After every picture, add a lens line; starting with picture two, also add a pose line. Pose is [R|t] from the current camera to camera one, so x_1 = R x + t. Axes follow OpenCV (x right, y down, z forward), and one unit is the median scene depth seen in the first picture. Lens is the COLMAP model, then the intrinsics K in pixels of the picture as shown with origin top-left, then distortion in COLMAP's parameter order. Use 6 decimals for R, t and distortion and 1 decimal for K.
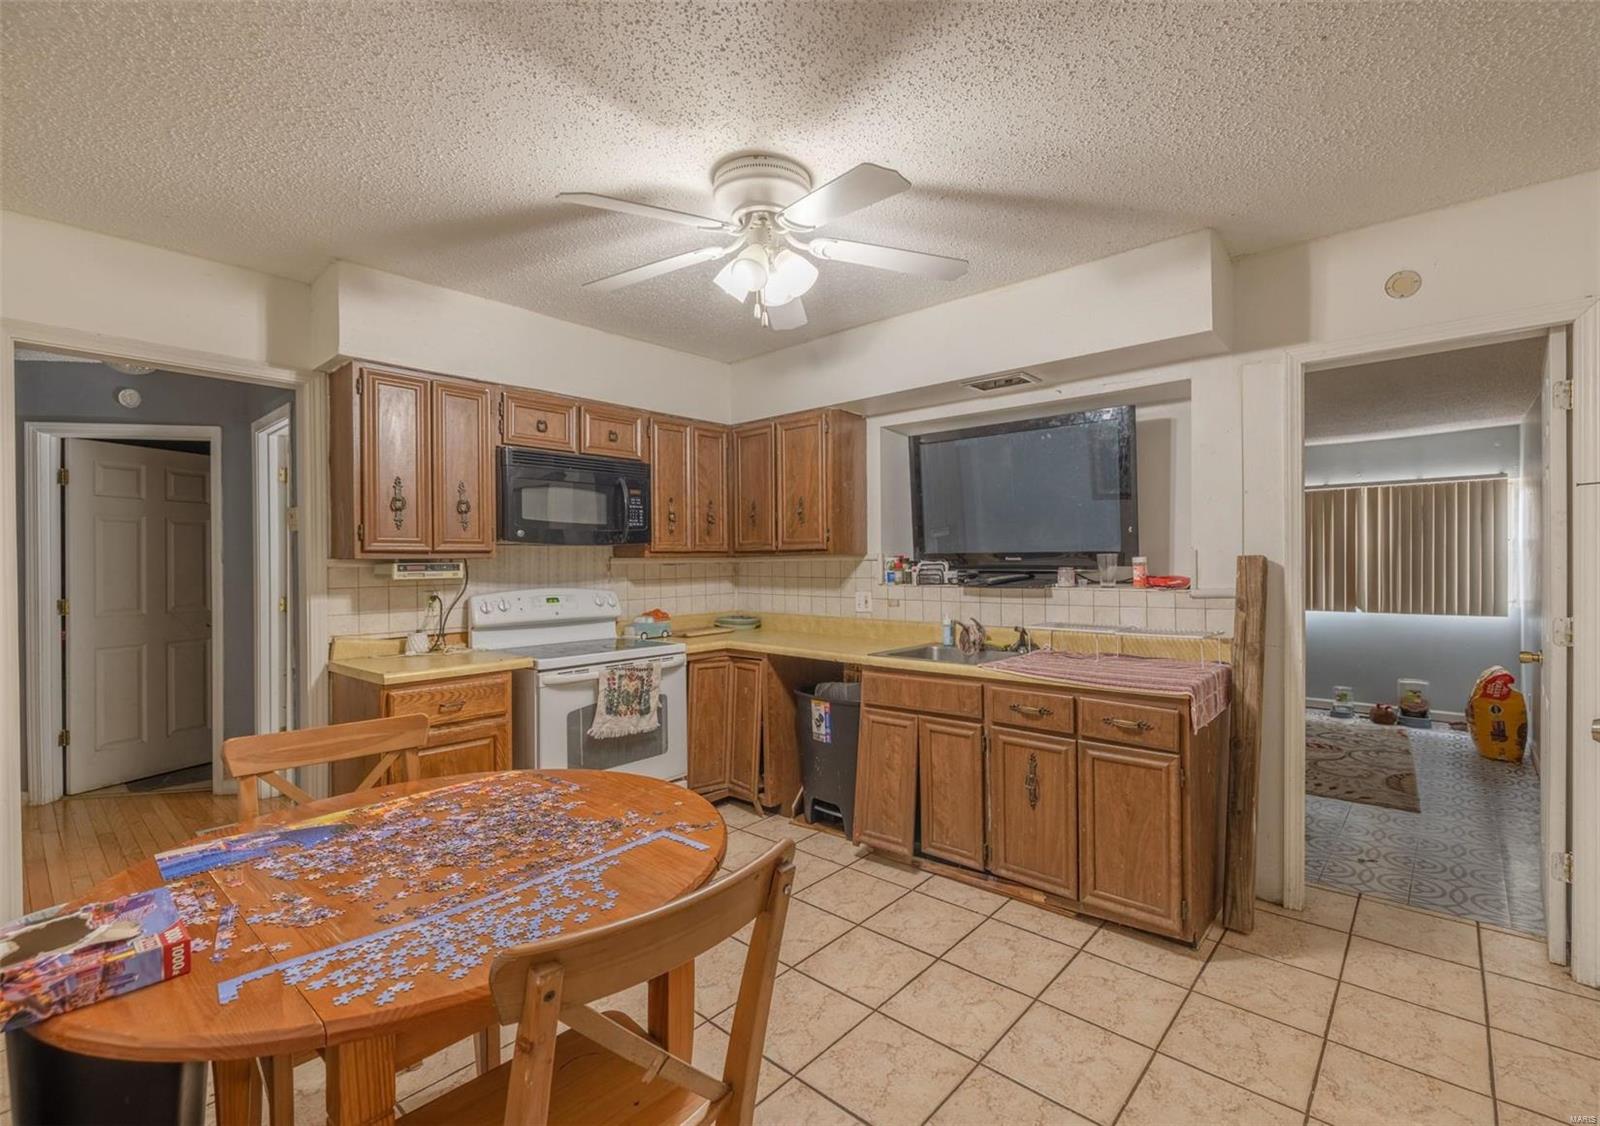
lens RADIAL K [[708.7, 0, 850.7], [0, 708.7, 564.1], [0, 0, 1]] dist [-0.000494, -0.000390]
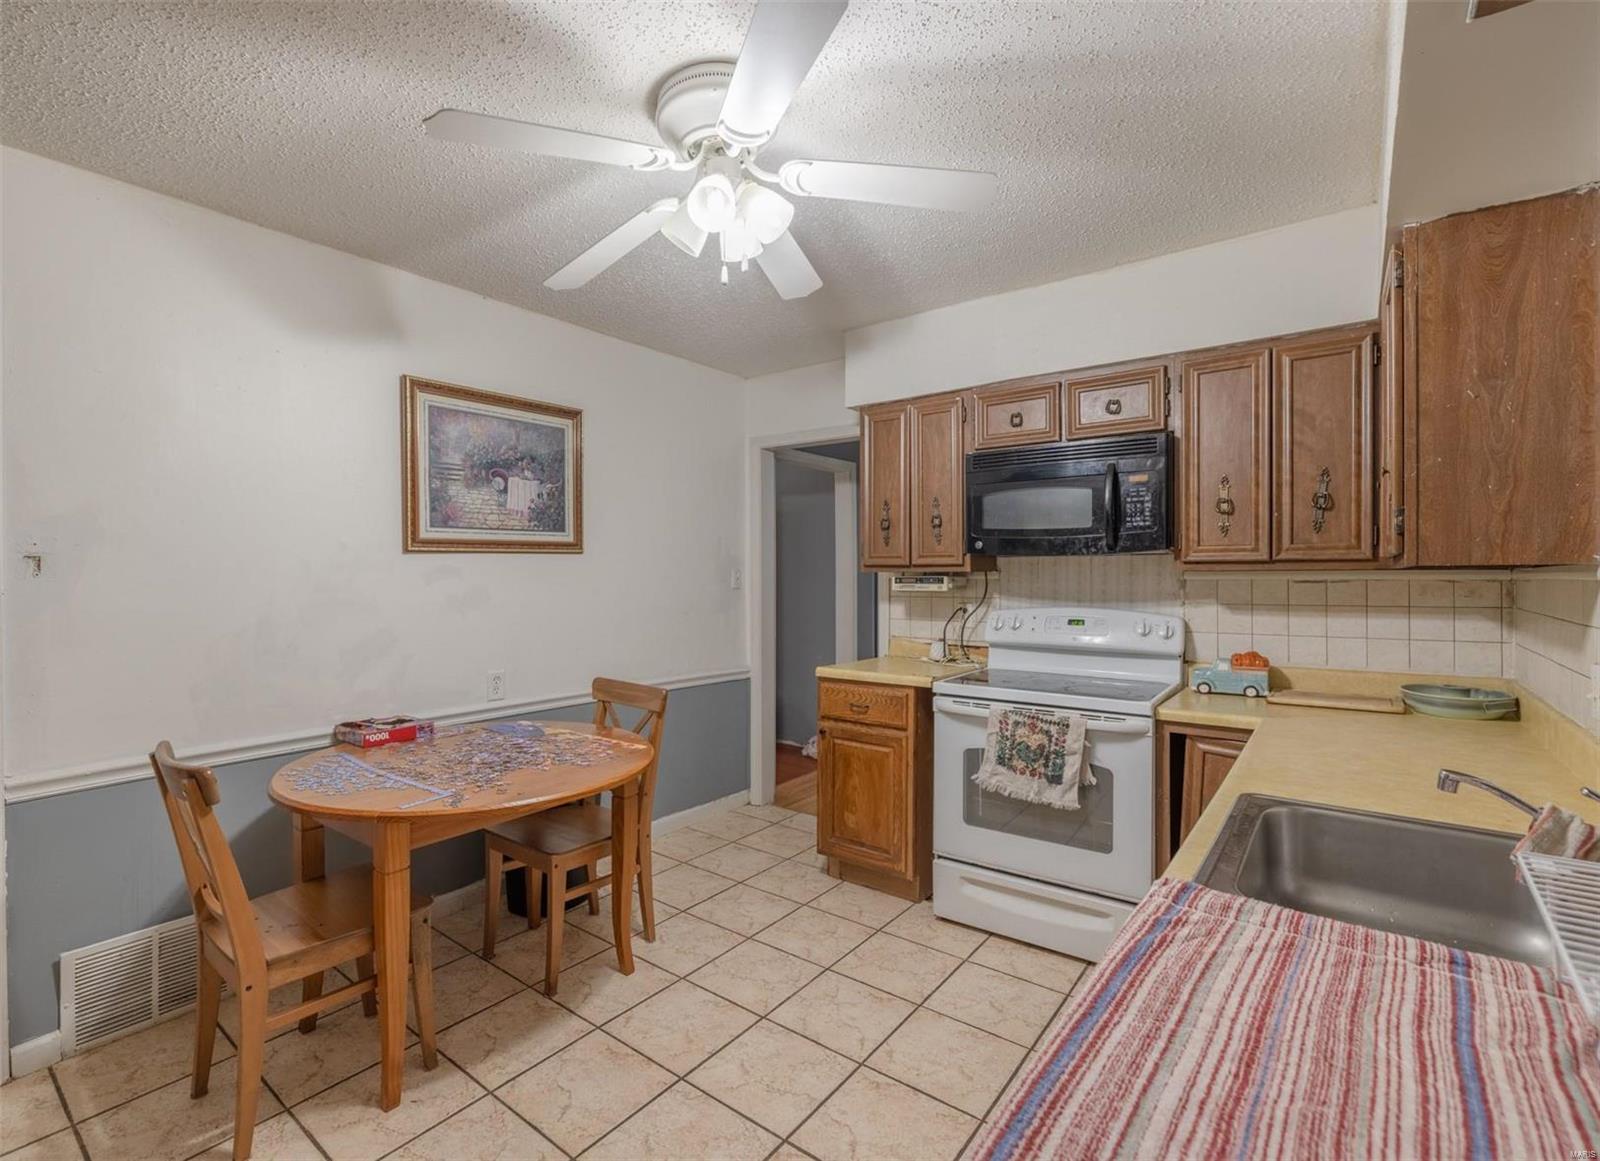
lens RADIAL K [[767.9, 0, 792.8], [0, 767.9, 579.4], [0, 0, 1]] dist [0.002291, 0.000019]
pose [[0.024220, 0.017092, -0.999561, 0.519341], [-0.003424, 0.999849, 0.017014, -0.014443], [0.999701, 0.003010, 0.024275, 0.731556]]
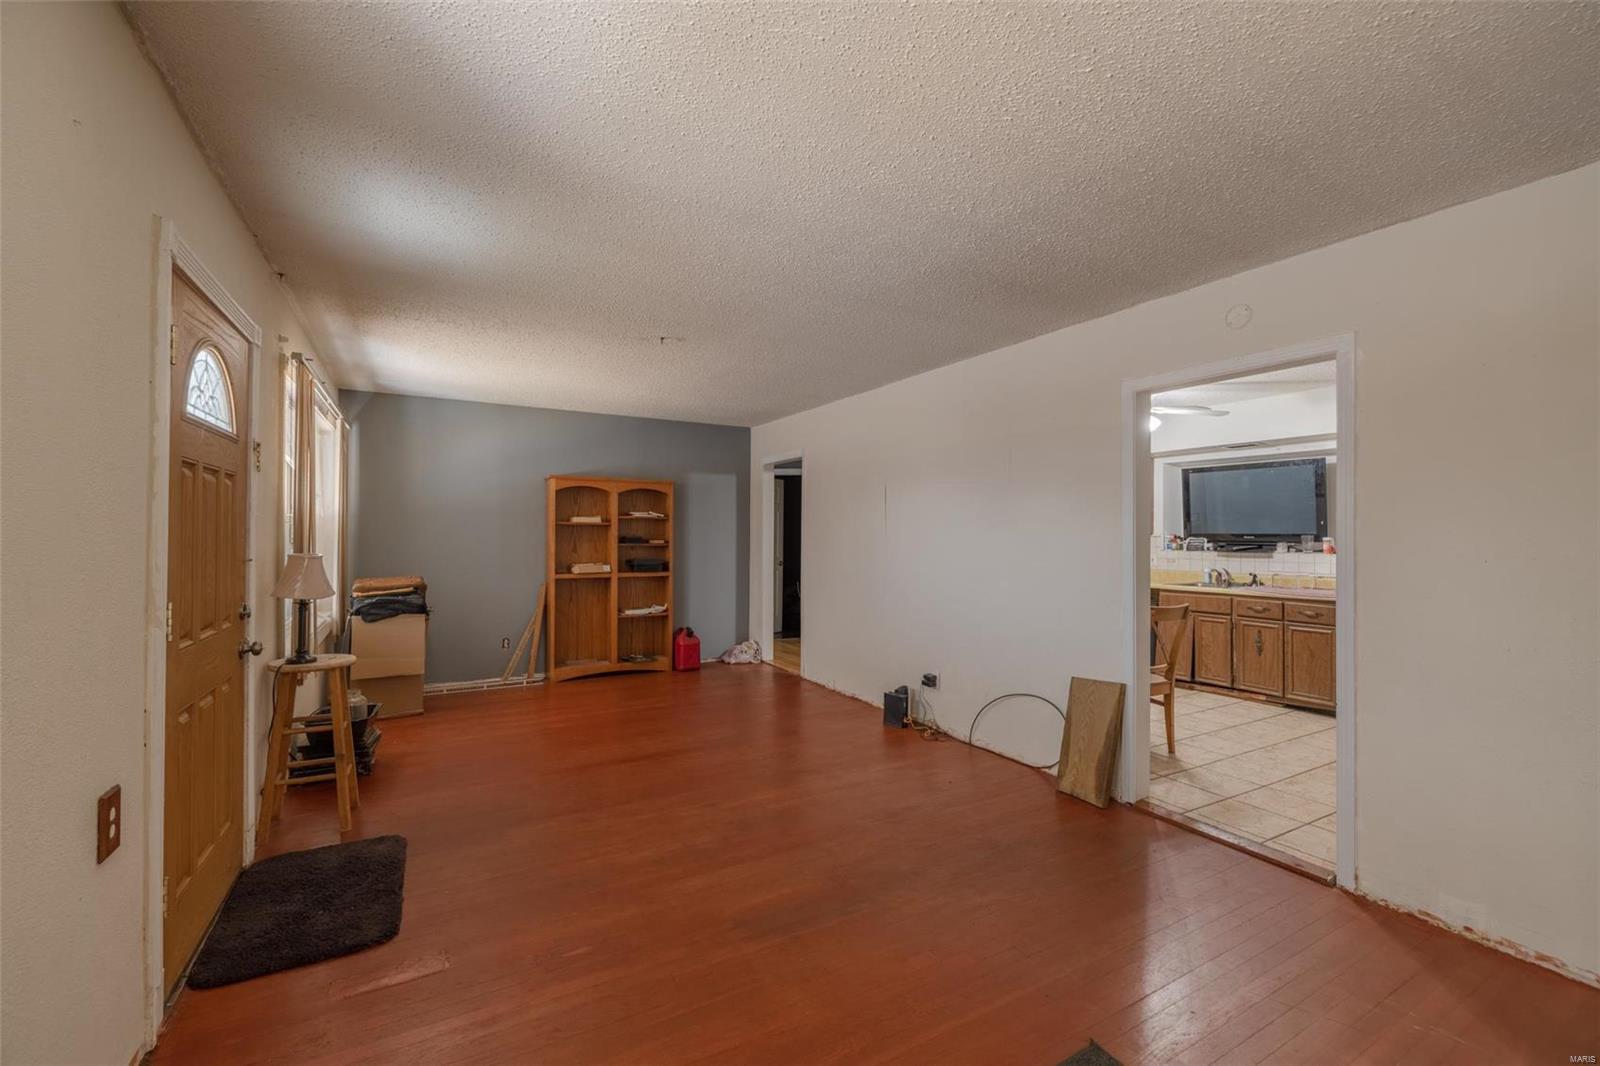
lens RADIAL K [[666.5, 0, 796.8], [0, 666.5, 528.8], [0, 0, 1]] dist [-0.003987, 0.000216]
pose [[0.934276, 0.011447, -0.356366, -0.279327], [-0.016422, 0.999805, -0.010938, 0.009855], [0.356172, 0.016072, 0.934282, -1.146479]]
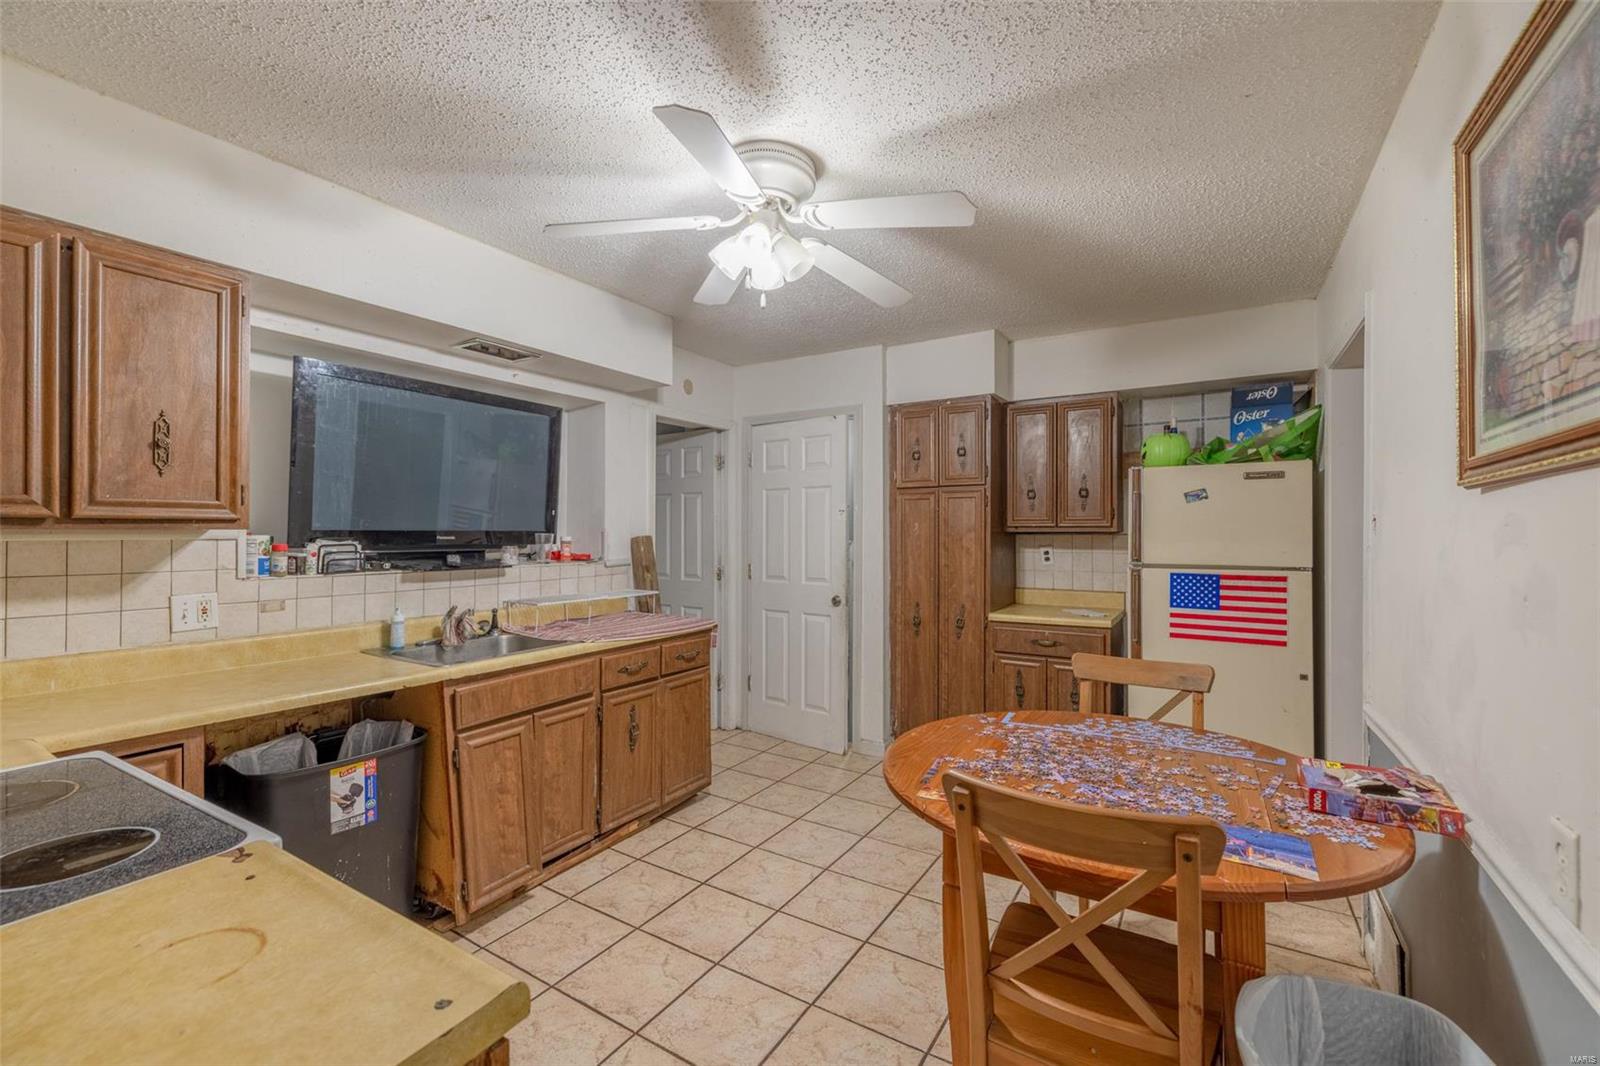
lens RADIAL K [[666.5, 0, 790.8], [0, 666.5, 529.6], [0, 0, 1]] dist [-0.003987, 0.000216]
pose [[-0.131933, 0.013560, 0.991166, -0.734831], [0.007189, 0.999893, -0.012722, -0.004060], [-0.991233, 0.005447, -0.132016, 0.750403]]
